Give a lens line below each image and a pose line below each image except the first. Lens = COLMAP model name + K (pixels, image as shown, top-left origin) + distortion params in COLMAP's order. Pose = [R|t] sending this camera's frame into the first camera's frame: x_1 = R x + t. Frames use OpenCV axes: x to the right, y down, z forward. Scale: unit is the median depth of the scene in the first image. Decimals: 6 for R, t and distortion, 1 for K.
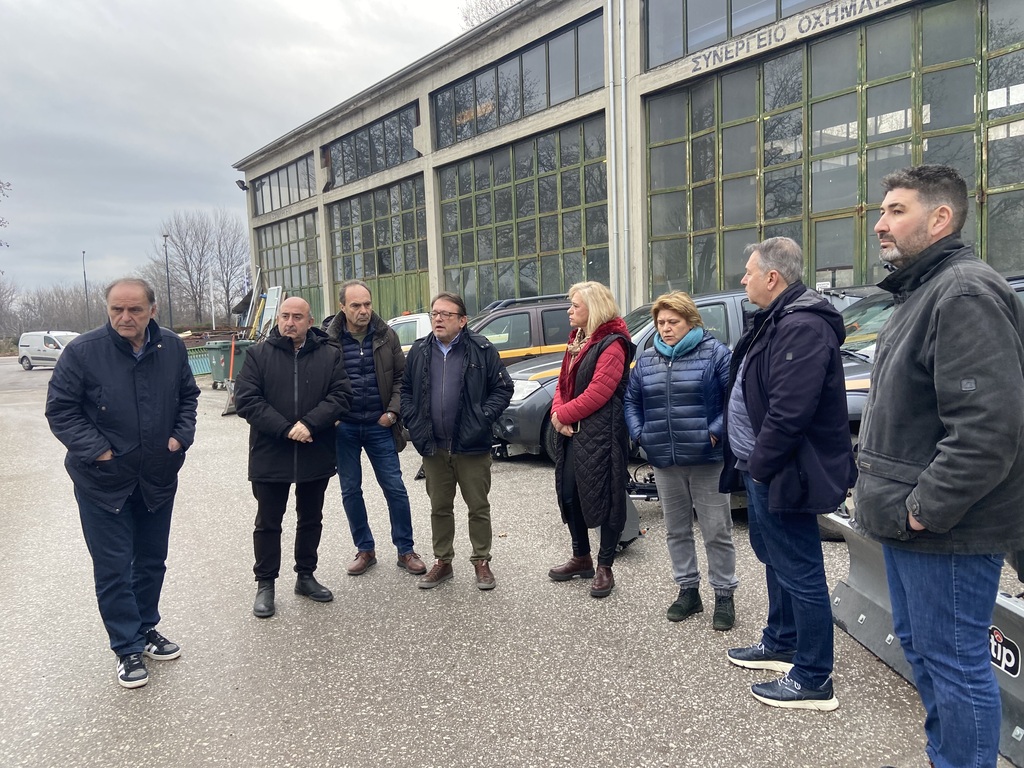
lens RADIAL K [[764.5, 0, 515.3], [0, 764.5, 362.4], [0, 0, 1]] dist [0.114231, -0.139163]
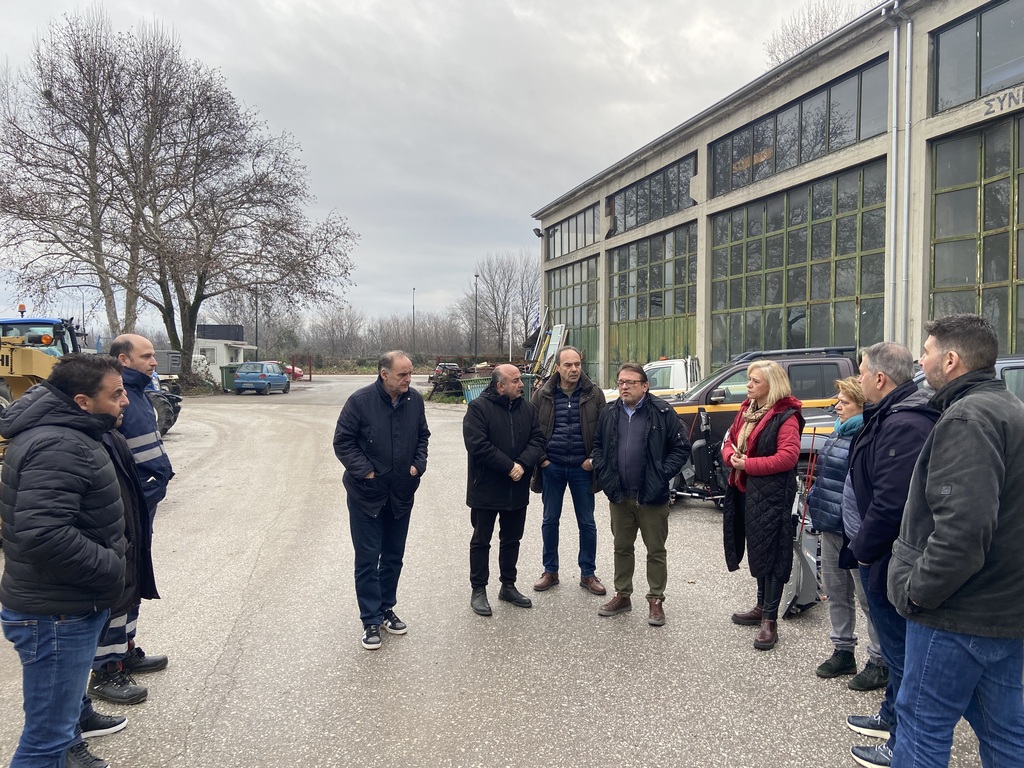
lens RADIAL K [[764.5, 0, 526.7], [0, 764.5, 364.1], [0, 0, 1]] dist [0.114231, -0.139163]
pose [[0.935516, 0.046549, -0.350205, 0.058673], [-0.060758, 0.997711, -0.029689, -0.015842], [0.348022, 0.049053, 0.936202, -0.054267]]
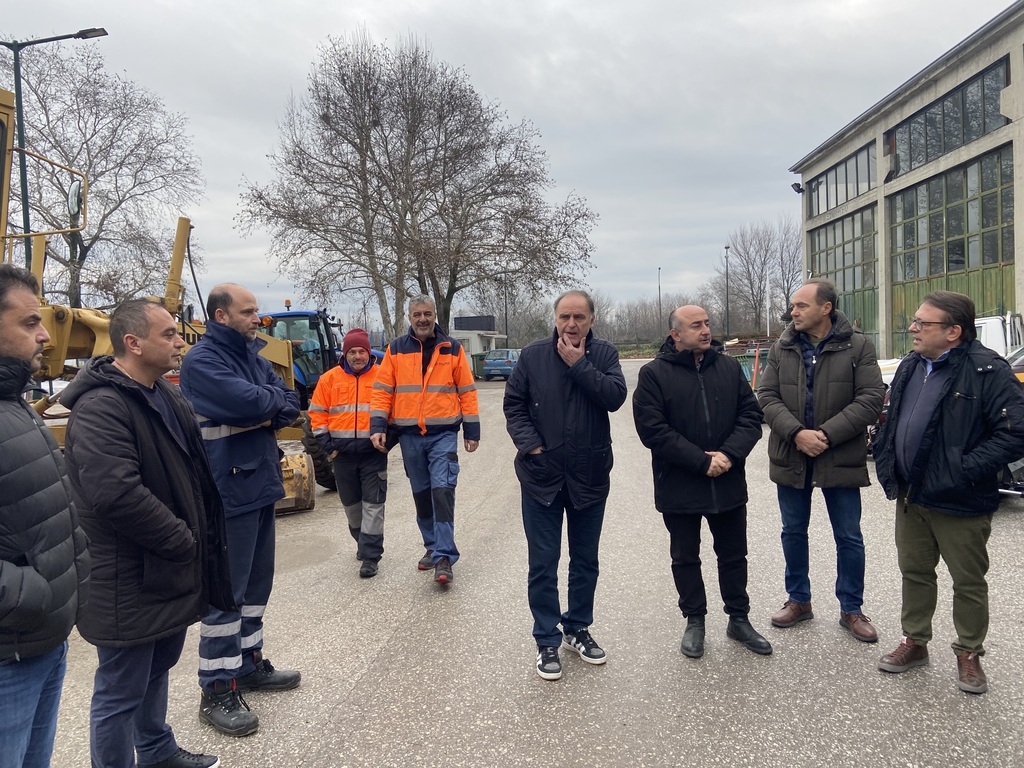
lens RADIAL K [[764.5, 0, 500.6], [0, 764.5, 381.0], [0, 0, 1]] dist [0.114231, -0.139163]
pose [[0.753949, 0.039036, -0.655772, 0.034978], [-0.028795, 0.999237, 0.026375, -0.004854], [0.656301, -0.001003, 0.754498, 0.050738]]
